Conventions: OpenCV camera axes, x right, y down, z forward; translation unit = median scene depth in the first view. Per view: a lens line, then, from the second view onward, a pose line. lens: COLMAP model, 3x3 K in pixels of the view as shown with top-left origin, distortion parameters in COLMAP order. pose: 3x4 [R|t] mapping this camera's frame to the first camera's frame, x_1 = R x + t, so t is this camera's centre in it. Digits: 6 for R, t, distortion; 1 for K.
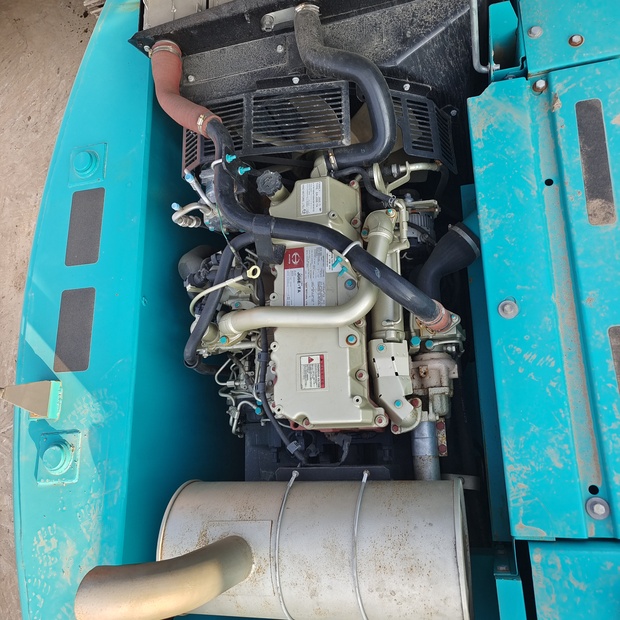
lens RADIAL K [[552.6, 0, 318.0], [0, 552.6, 309.5], [0, 0, 1]] dist [0.033312, 0.008042]
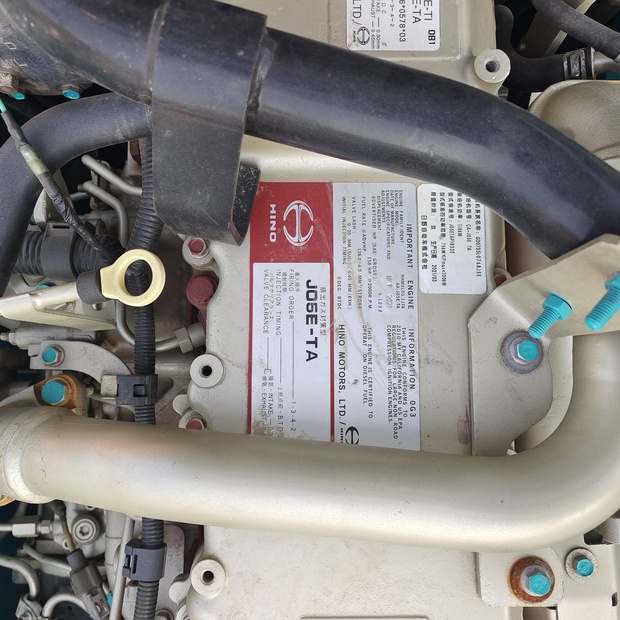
lens RADIAL K [[558.7, 0, 306.7], [0, 558.7, 301.3], [0, 0, 1]] dist [0.010078, 0.011479]
pose [[0.956636, 0.038733, 0.288699, -0.111926], [-0.080448, 0.987703, 0.134059, -0.092364], [-0.279956, -0.151471, 0.947988, 0.747339]]
